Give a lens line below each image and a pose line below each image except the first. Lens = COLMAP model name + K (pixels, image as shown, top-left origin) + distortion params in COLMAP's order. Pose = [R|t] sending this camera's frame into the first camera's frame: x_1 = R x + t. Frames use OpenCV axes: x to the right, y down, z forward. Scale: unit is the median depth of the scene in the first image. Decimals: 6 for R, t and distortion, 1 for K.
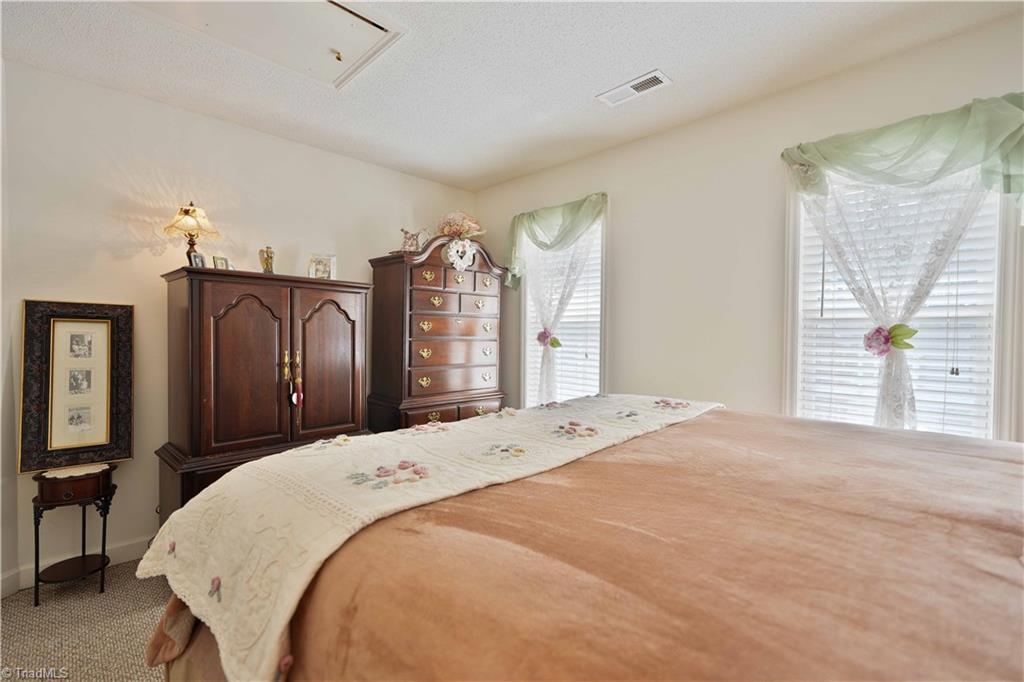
lens RADIAL K [[462.5, 0, 515.2], [0, 462.5, 341.1], [0, 0, 1]] dist [0.001267, 0.000422]
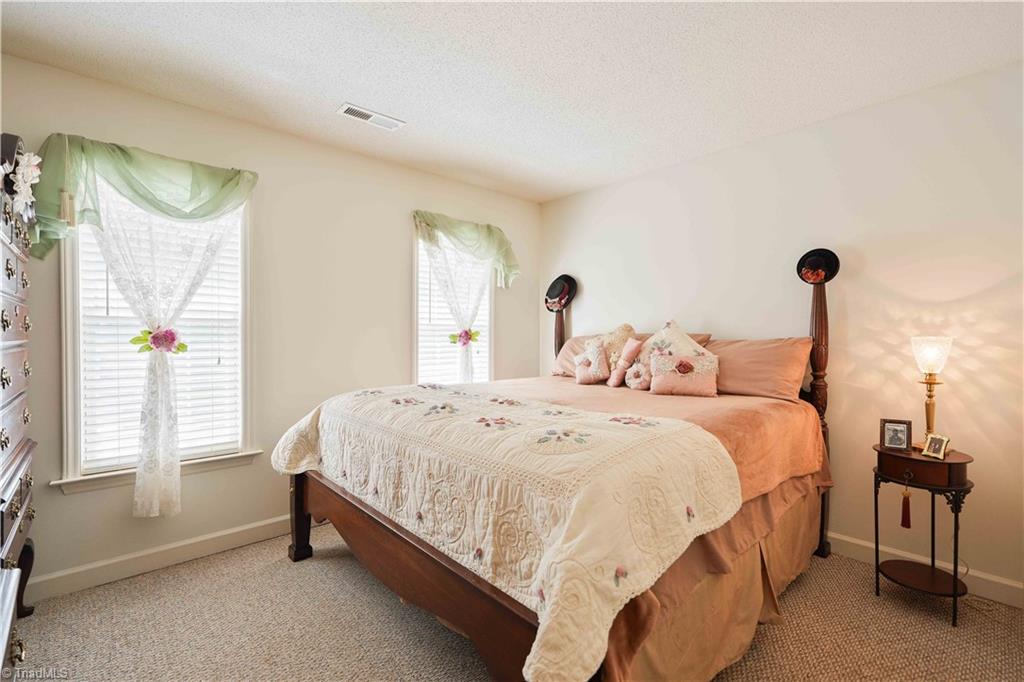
lens RADIAL K [[462.5, 0, 515.2], [0, 462.5, 341.1], [0, 0, 1]] dist [0.001267, 0.000422]
pose [[0.048197, -0.018303, 0.998670, -0.639499], [0.014684, 0.999737, 0.017613, -0.009739], [-0.998730, 0.013815, 0.048453, 0.449533]]
